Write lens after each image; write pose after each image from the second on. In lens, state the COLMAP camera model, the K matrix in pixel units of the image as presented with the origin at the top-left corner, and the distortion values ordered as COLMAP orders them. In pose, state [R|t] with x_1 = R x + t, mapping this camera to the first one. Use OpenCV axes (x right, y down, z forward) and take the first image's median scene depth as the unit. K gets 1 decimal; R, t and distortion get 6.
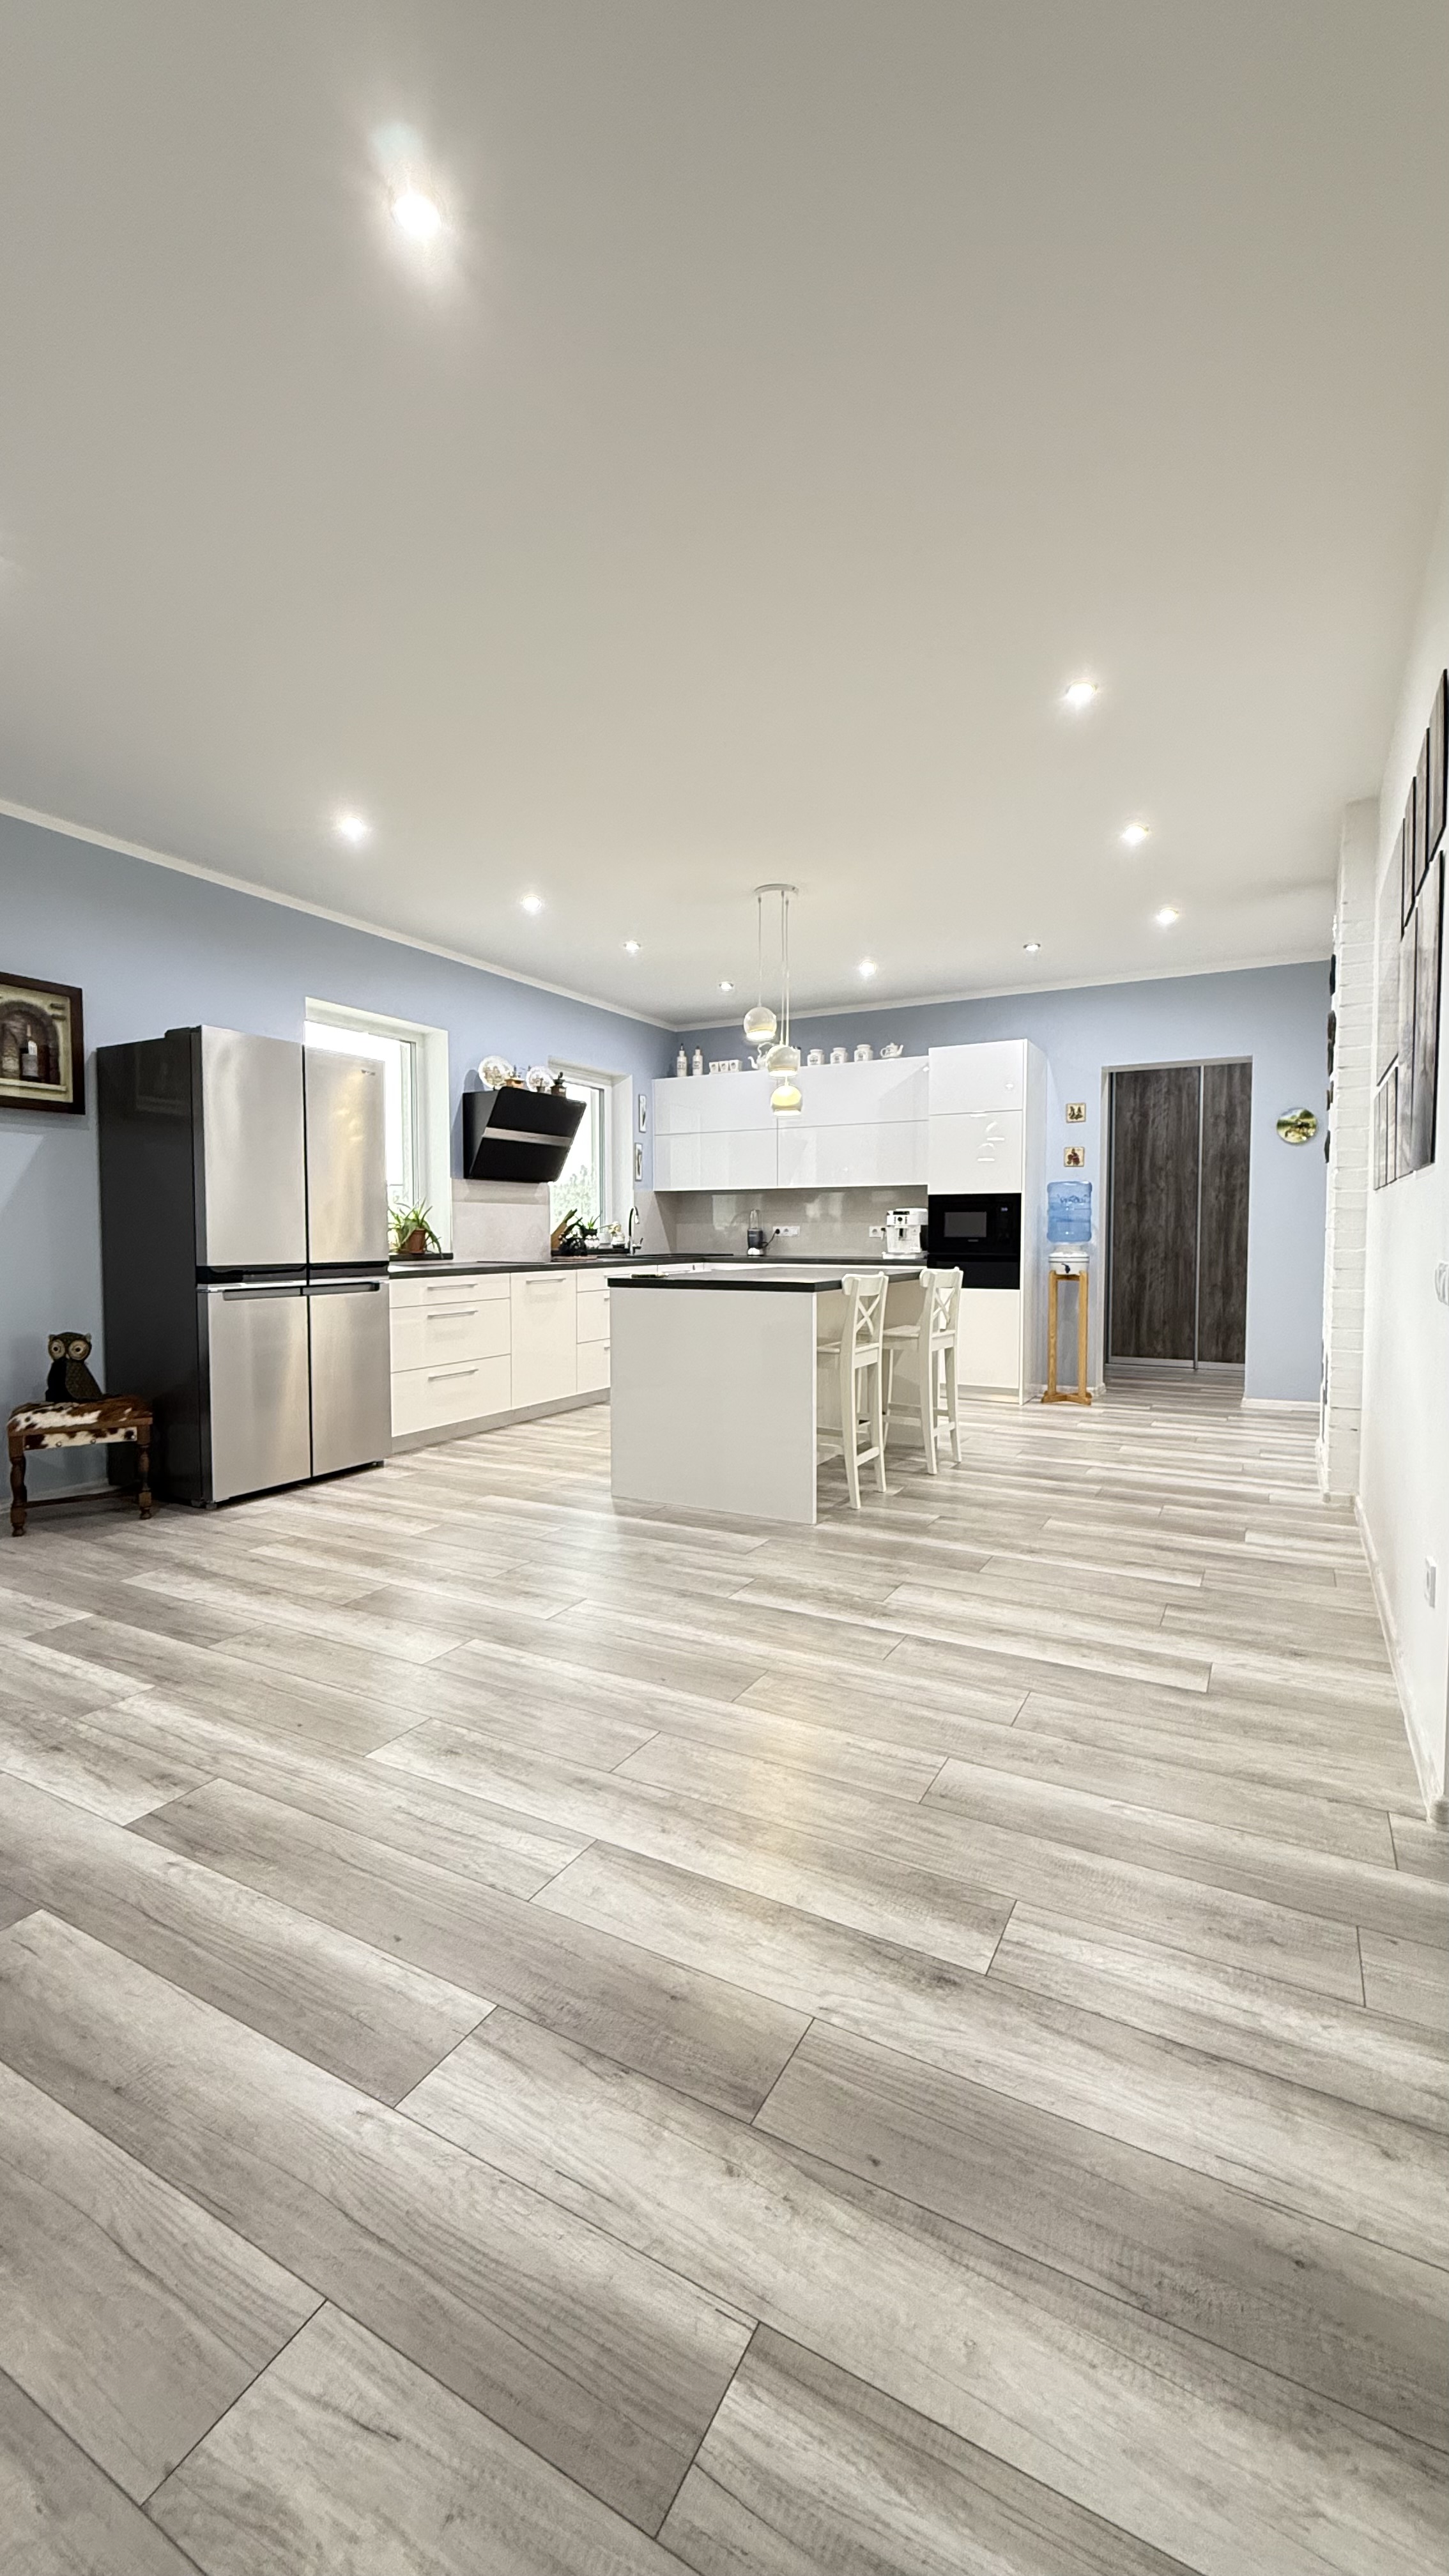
lens RADIAL K [[1028.5, 0, 721.3], [0, 1028.5, 1287.2], [0, 0, 1]] dist [-0.001491, 0.000054]
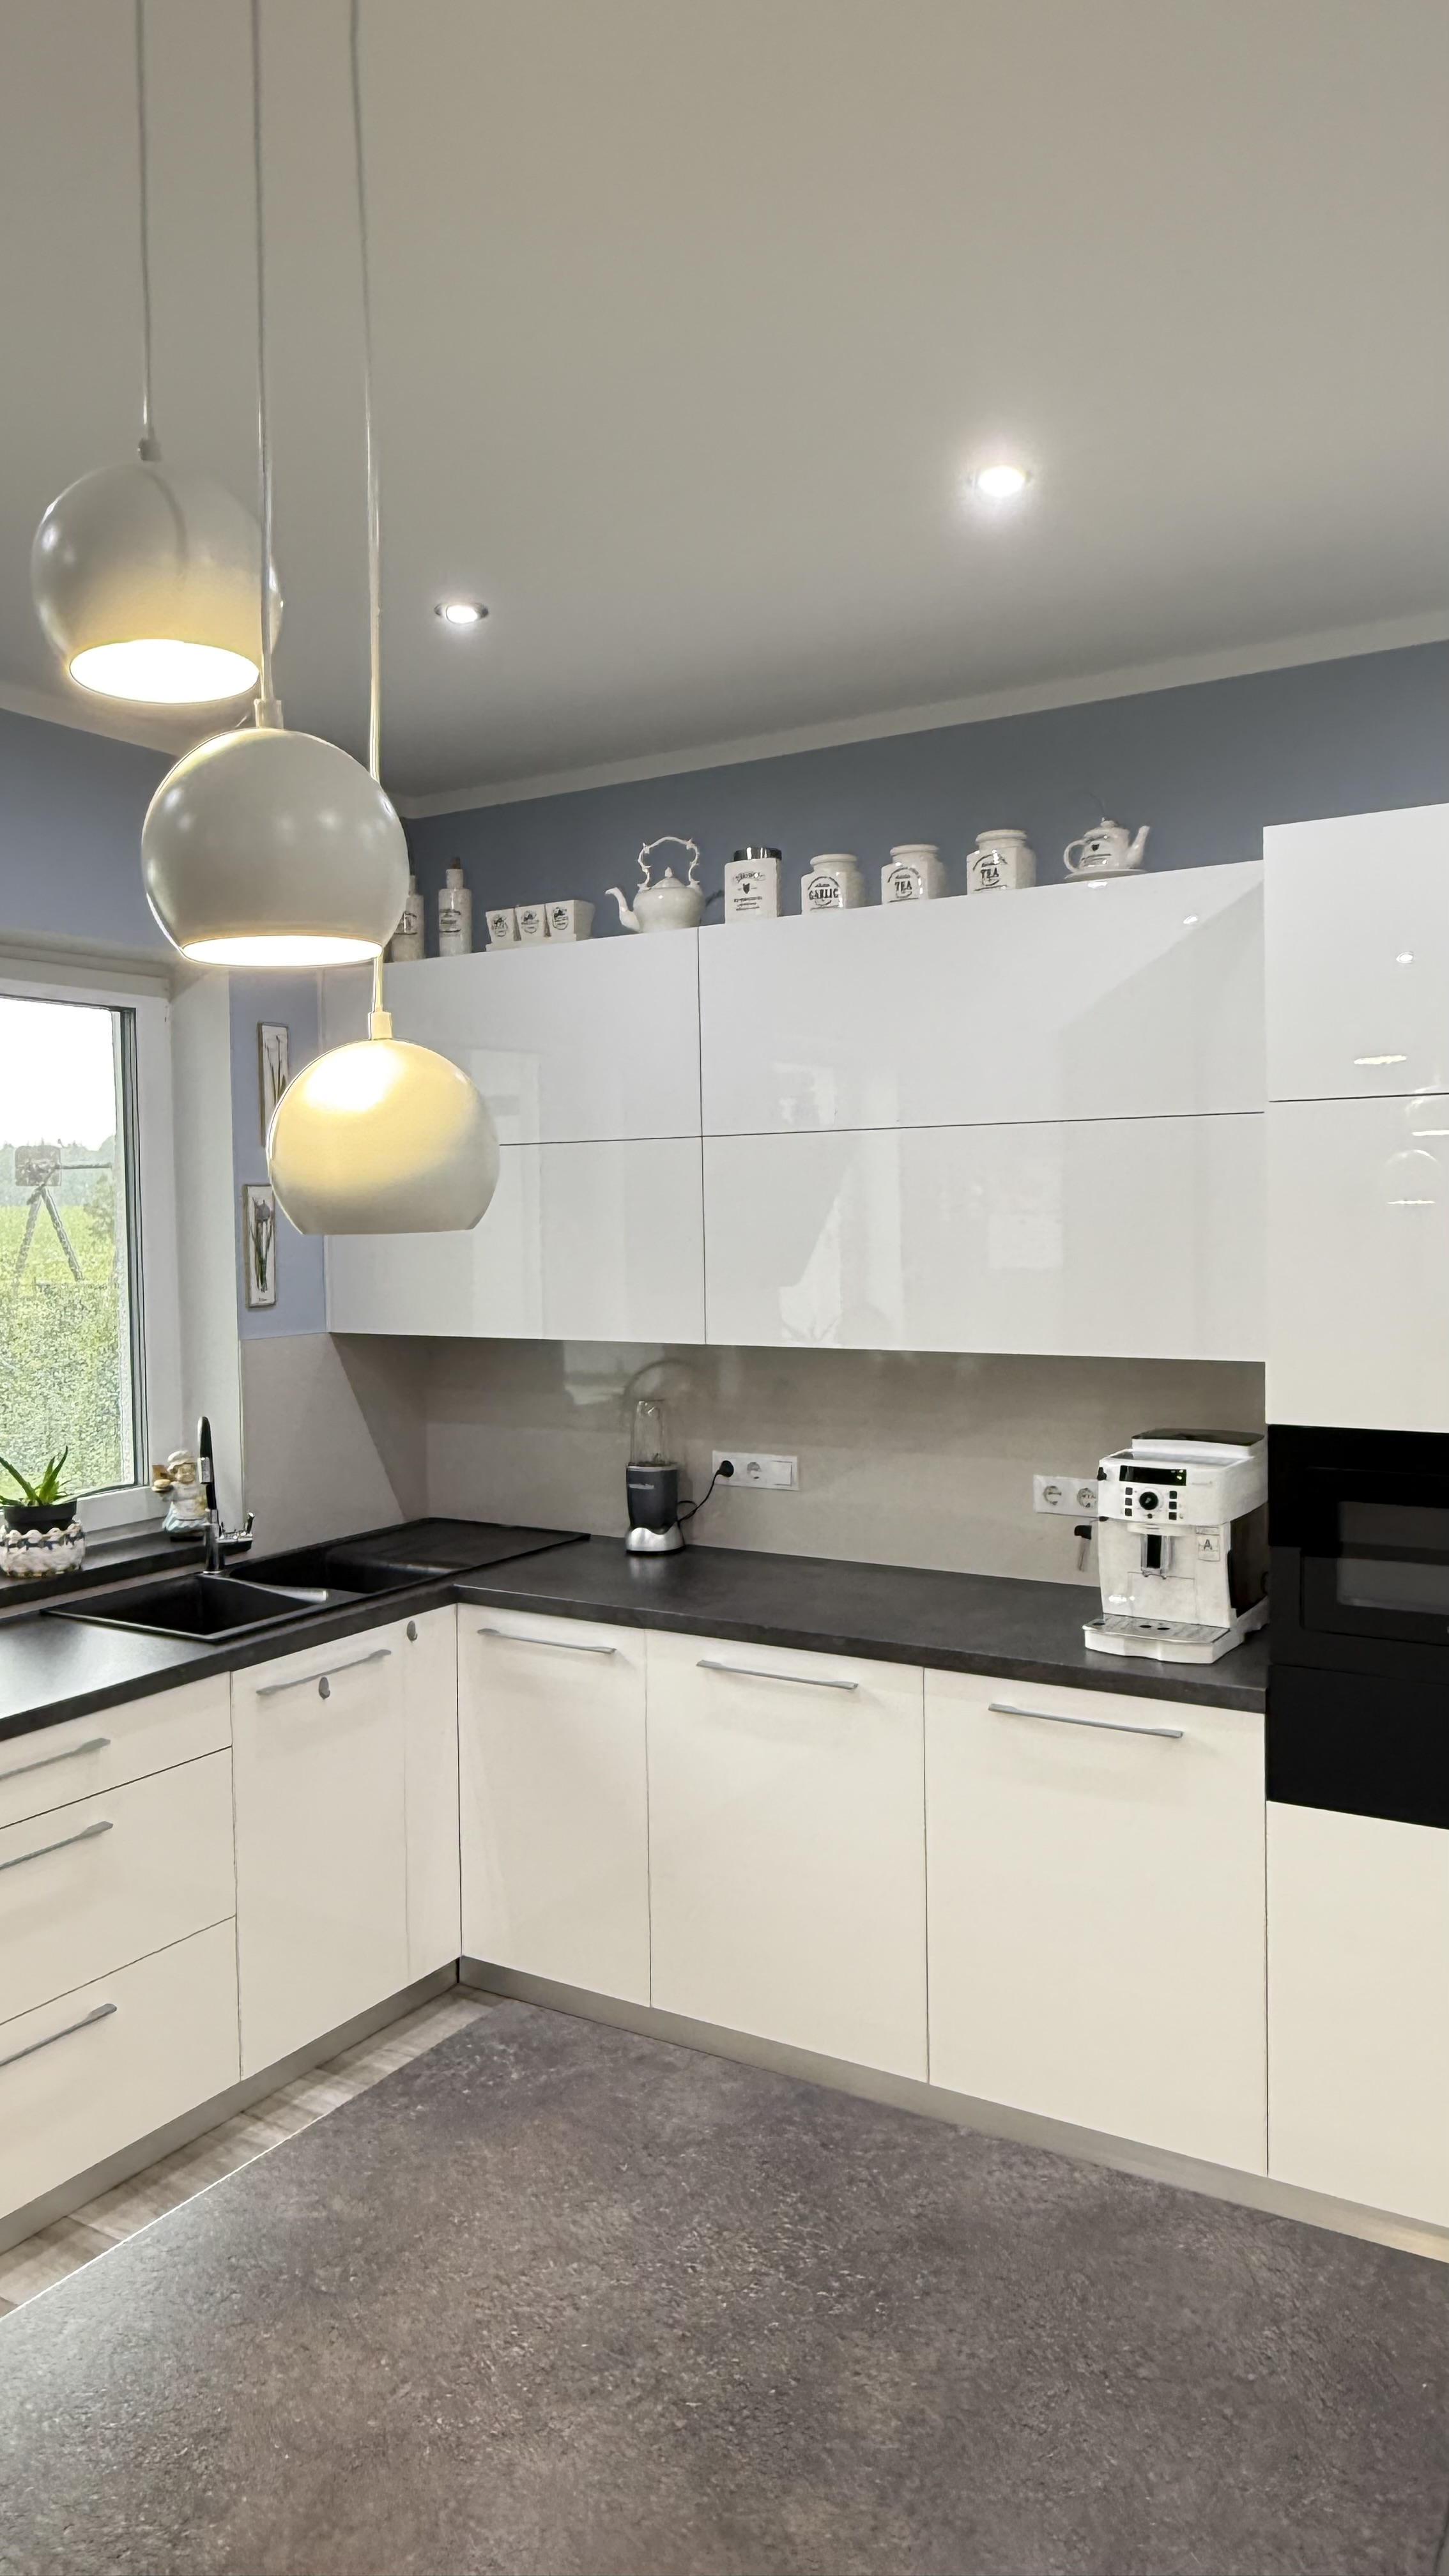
lens RADIAL K [[1739.3, 0, 726.8], [0, 1739.3, 1284.8], [0, 0, 1]] dist [-0.006629, -0.000571]
pose [[0.999157, -0.013170, -0.038884, 0.138677], [0.012738, 0.999855, -0.011330, -0.188020], [0.039028, 0.010825, 0.999179, 0.907572]]
